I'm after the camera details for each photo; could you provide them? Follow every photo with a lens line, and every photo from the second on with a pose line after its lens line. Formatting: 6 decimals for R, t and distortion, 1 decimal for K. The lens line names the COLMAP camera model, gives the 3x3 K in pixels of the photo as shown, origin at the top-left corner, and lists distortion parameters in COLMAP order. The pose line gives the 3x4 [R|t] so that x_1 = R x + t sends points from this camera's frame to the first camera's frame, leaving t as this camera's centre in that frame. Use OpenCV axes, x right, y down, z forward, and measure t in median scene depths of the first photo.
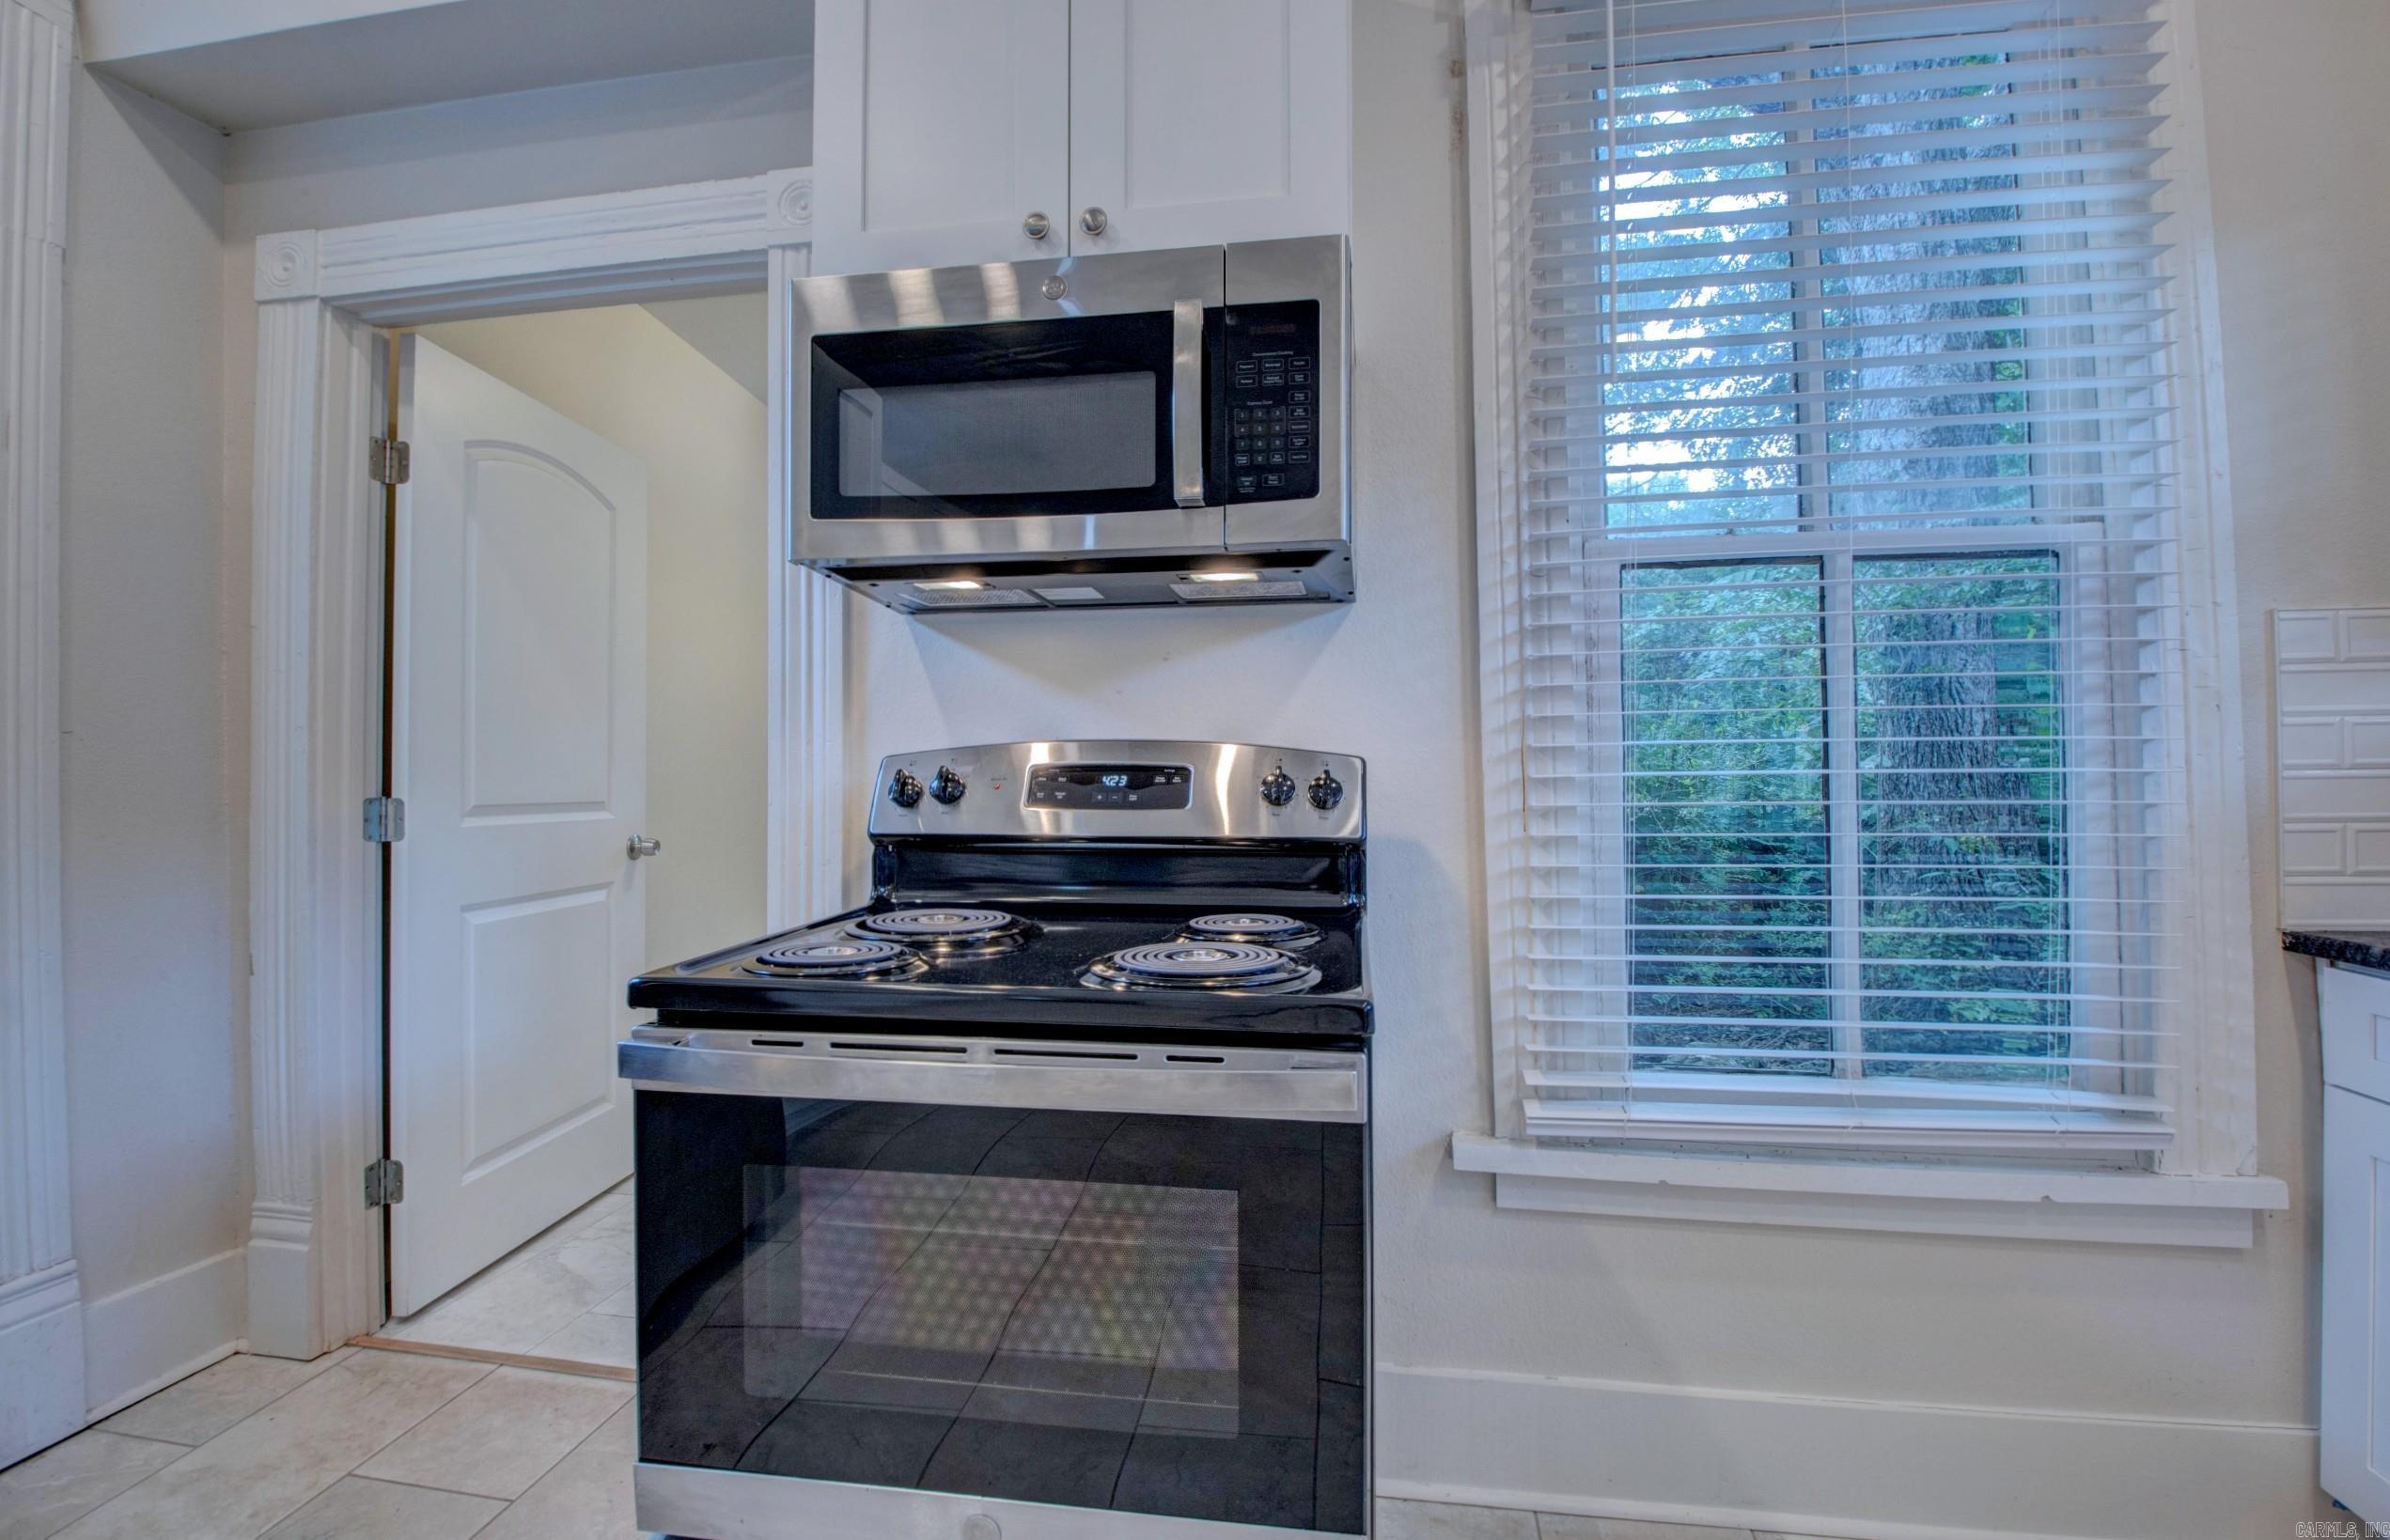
lens RADIAL K [[1105.6, 0, 1206.9], [0, 1105.6, 760.6], [0, 0, 1]] dist [0.002991, -0.015967]
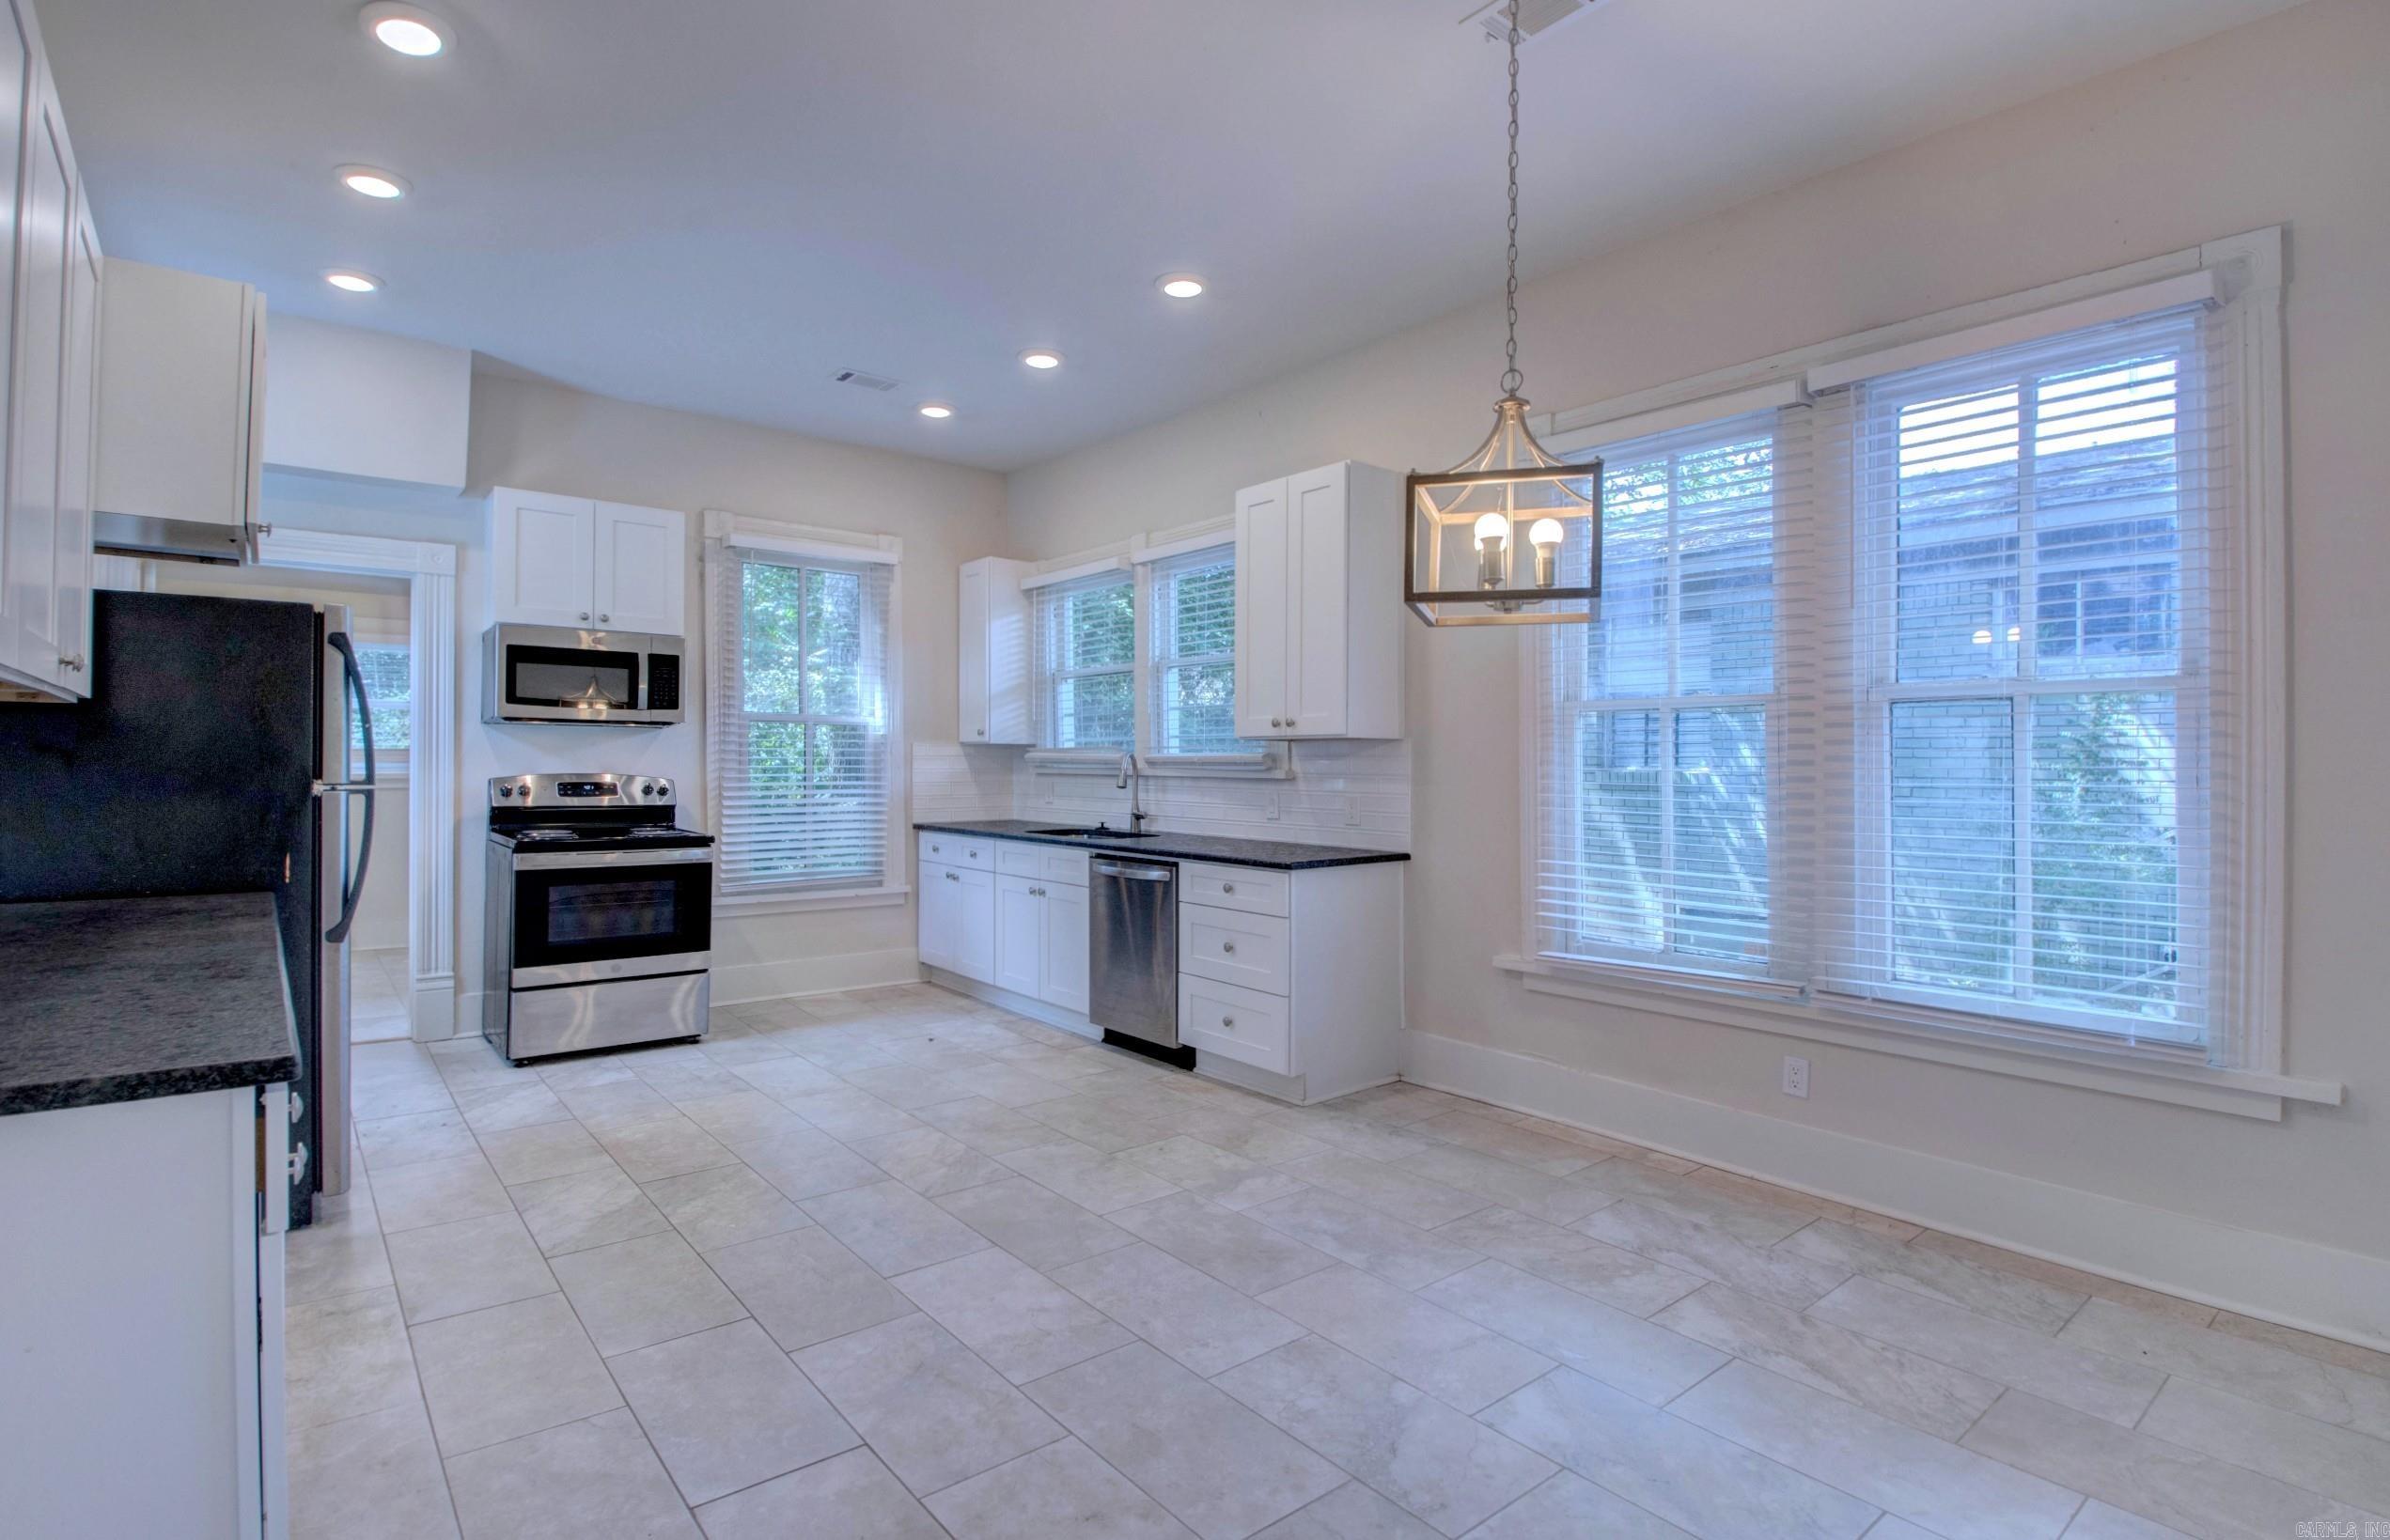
lens RADIAL K [[1139.3, 0, 1188.3], [0, 1139.3, 757.3], [0, 0, 1]] dist [0.033726, -0.042761]
pose [[0.671054, 0.017091, 0.741212, -1.291652], [-0.018427, 0.999810, -0.006370, -0.073419], [-0.741180, -0.009384, 0.671241, -2.291400]]
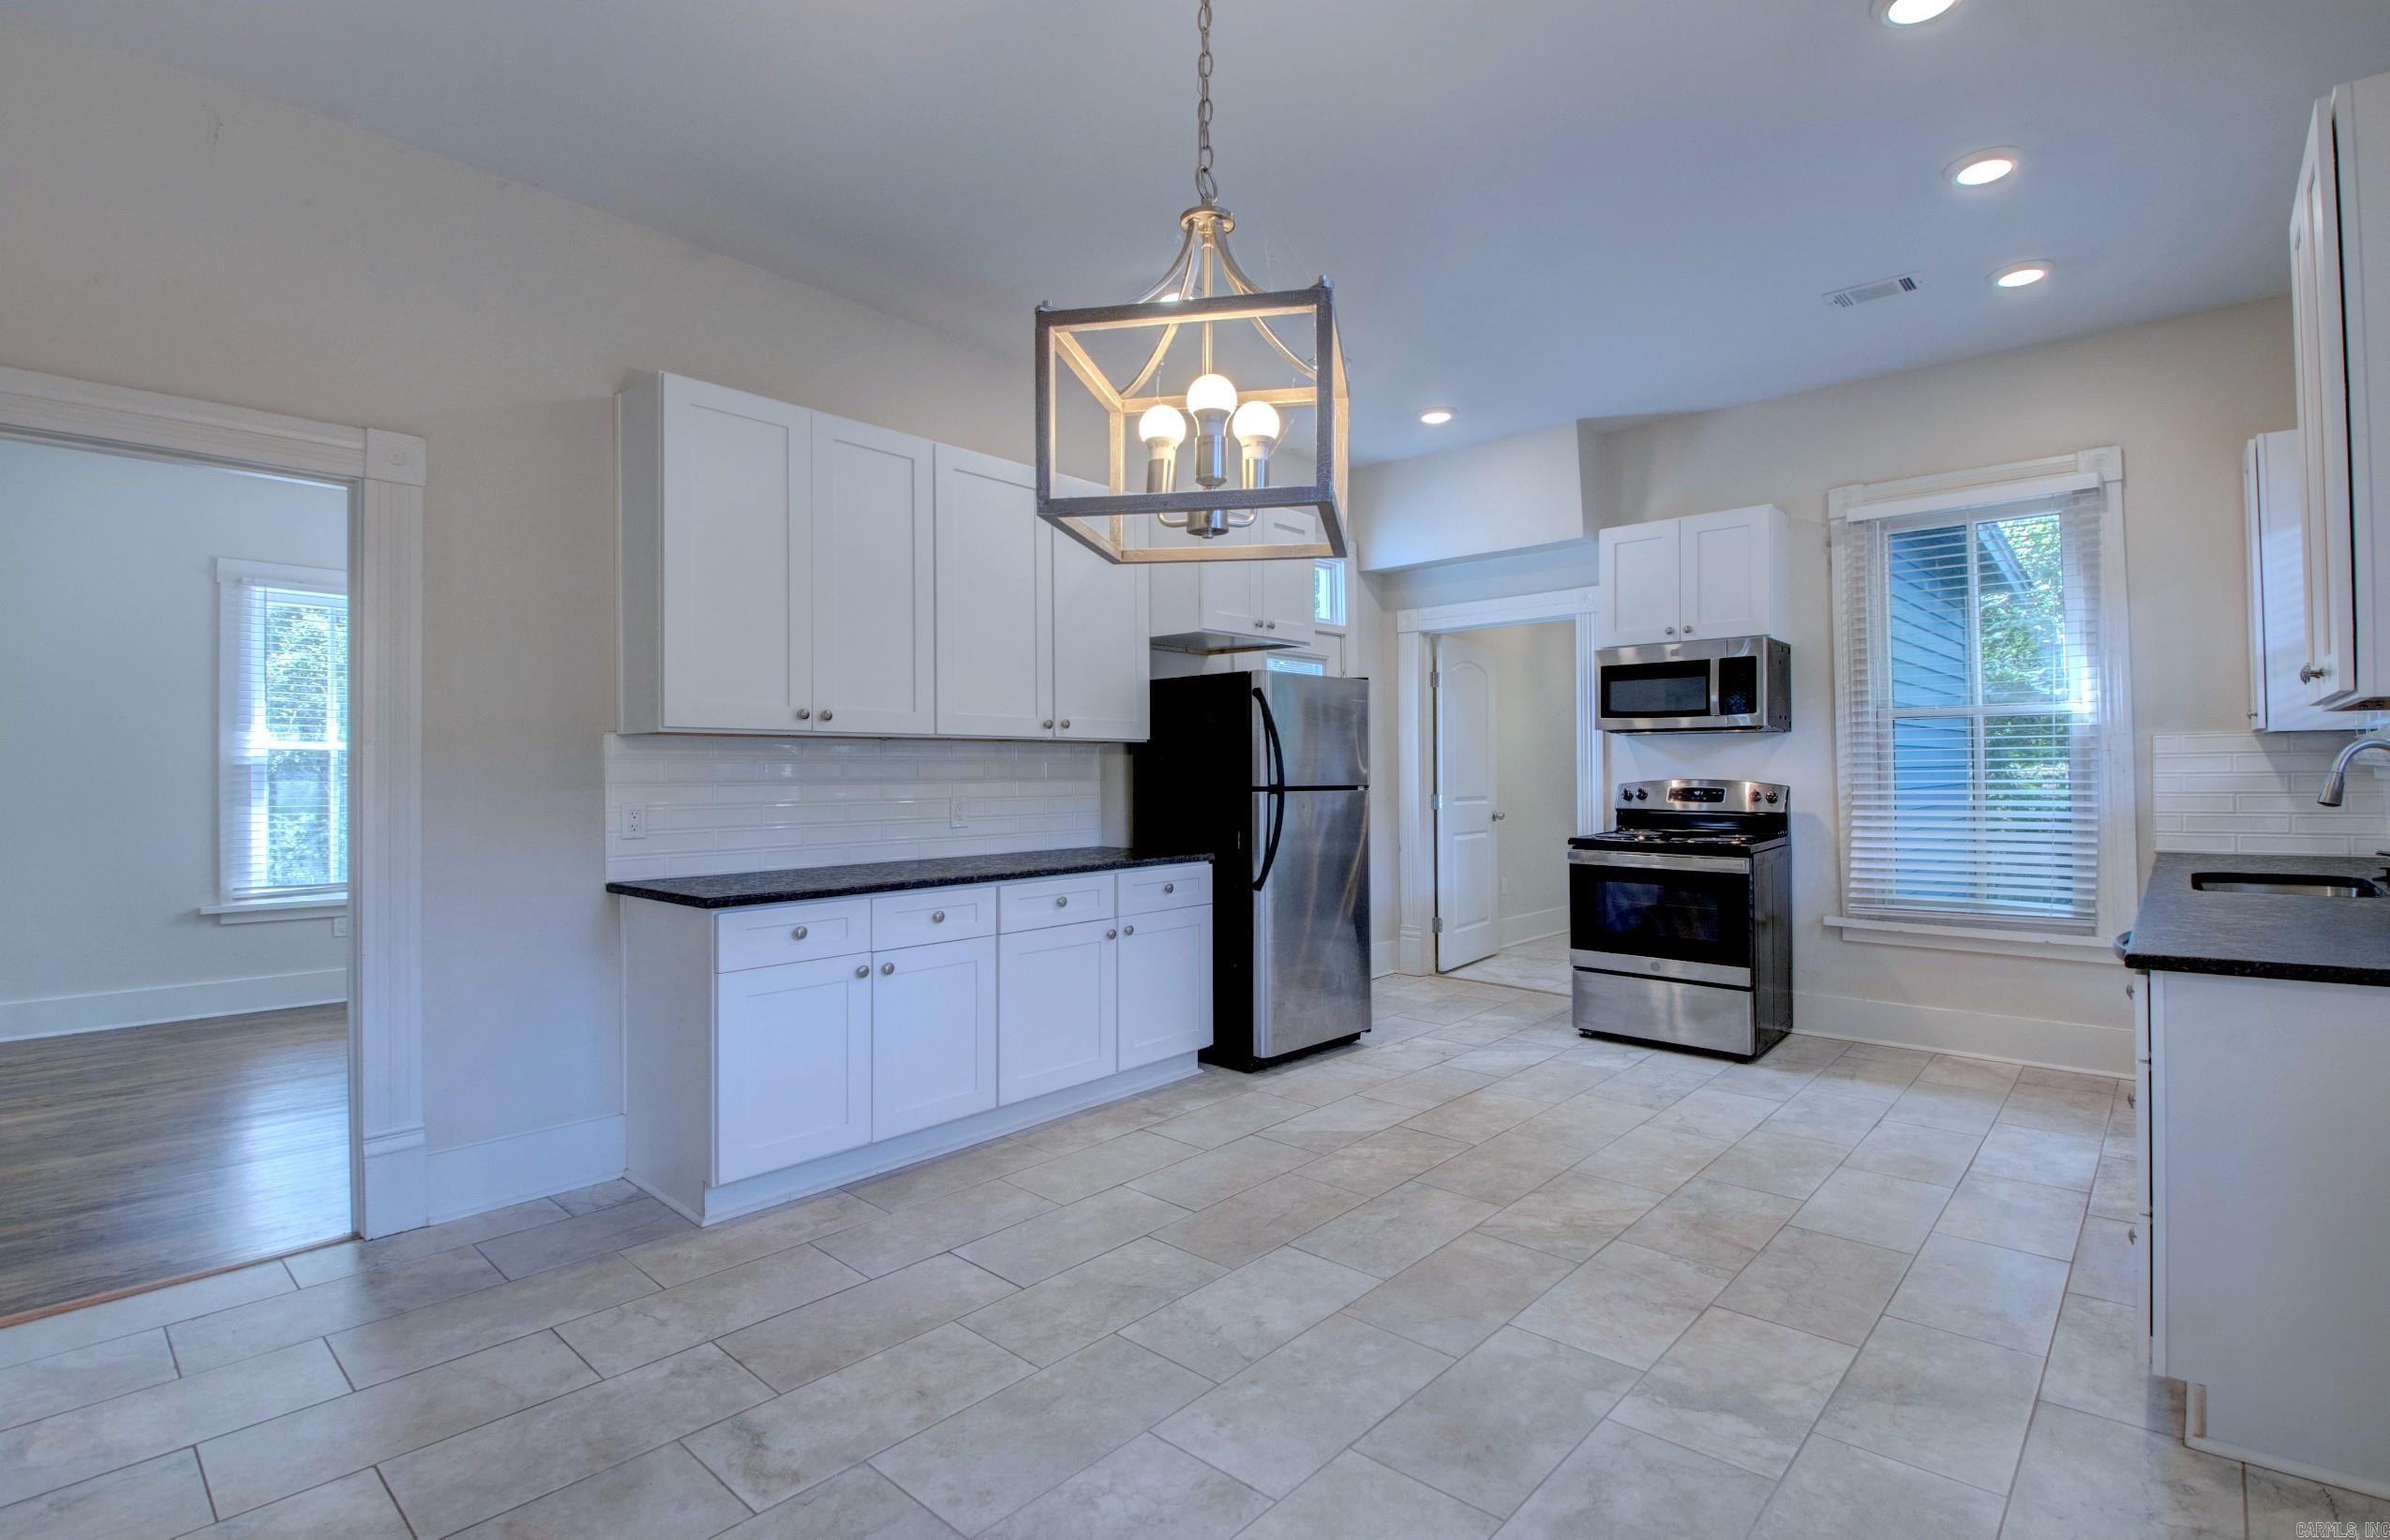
lens RADIAL K [[1108.4, 0, 1189.5], [0, 1108.4, 756.9], [0, 0, 1]] dist [0.021486, -0.029692]
pose [[0.833815, -0.005886, -0.552013, 0.449691], [0.006367, 0.999979, -0.001045, -0.089206], [0.552007, -0.002643, 0.833835, -2.400362]]
